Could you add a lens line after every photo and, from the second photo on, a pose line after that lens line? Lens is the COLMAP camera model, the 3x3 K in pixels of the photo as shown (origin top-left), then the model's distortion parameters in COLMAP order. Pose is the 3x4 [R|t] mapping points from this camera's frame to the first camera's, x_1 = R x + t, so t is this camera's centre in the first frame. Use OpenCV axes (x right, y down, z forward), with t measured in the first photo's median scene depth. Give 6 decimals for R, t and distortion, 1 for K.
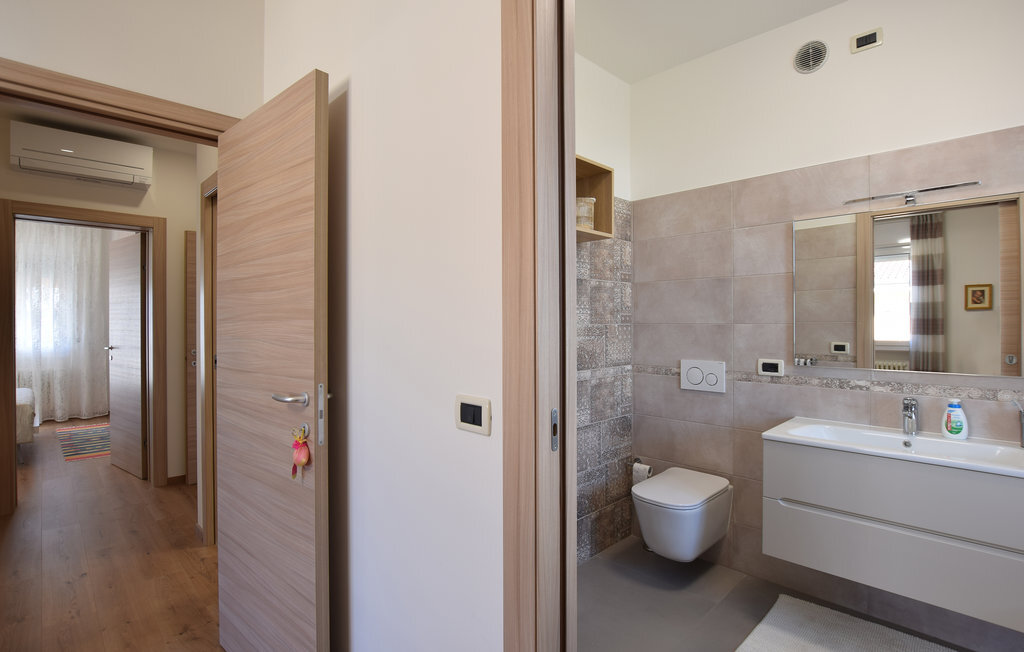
lens RADIAL K [[487.3, 0, 512.1], [0, 487.3, 313.9], [0, 0, 1]] dist [-0.026990, 0.001810]
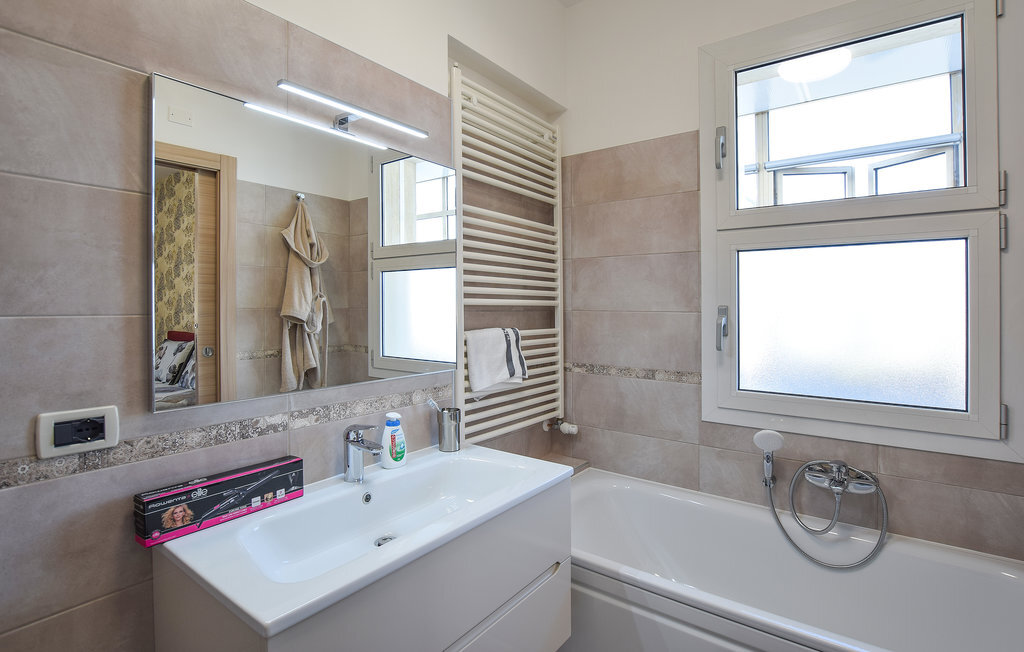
lens RADIAL K [[487.3, 0, 512.1], [0, 487.3, 313.9], [0, 0, 1]] dist [-0.026990, 0.001810]
pose [[-0.148682, -0.008874, 0.988845, 0.119717], [-0.016787, 0.999838, 0.006448, 0.011705], [-0.988743, -0.015641, -0.148807, 0.737065]]
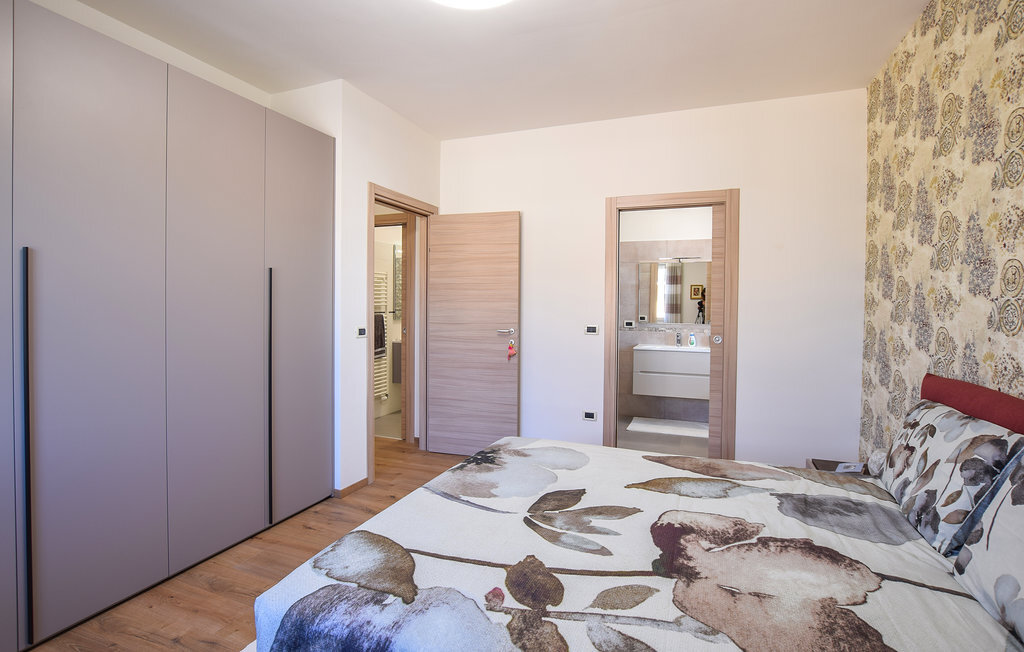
lens RADIAL K [[488.6, 0, 522.5], [0, 488.6, 306.9], [0, 0, 1]] dist [-0.028713, 0.000373]
pose [[0.905812, 0.009054, 0.423583, -0.966908], [-0.019974, 0.999573, 0.021349, -0.014098], [-0.423209, -0.027799, 0.905606, -0.954372]]
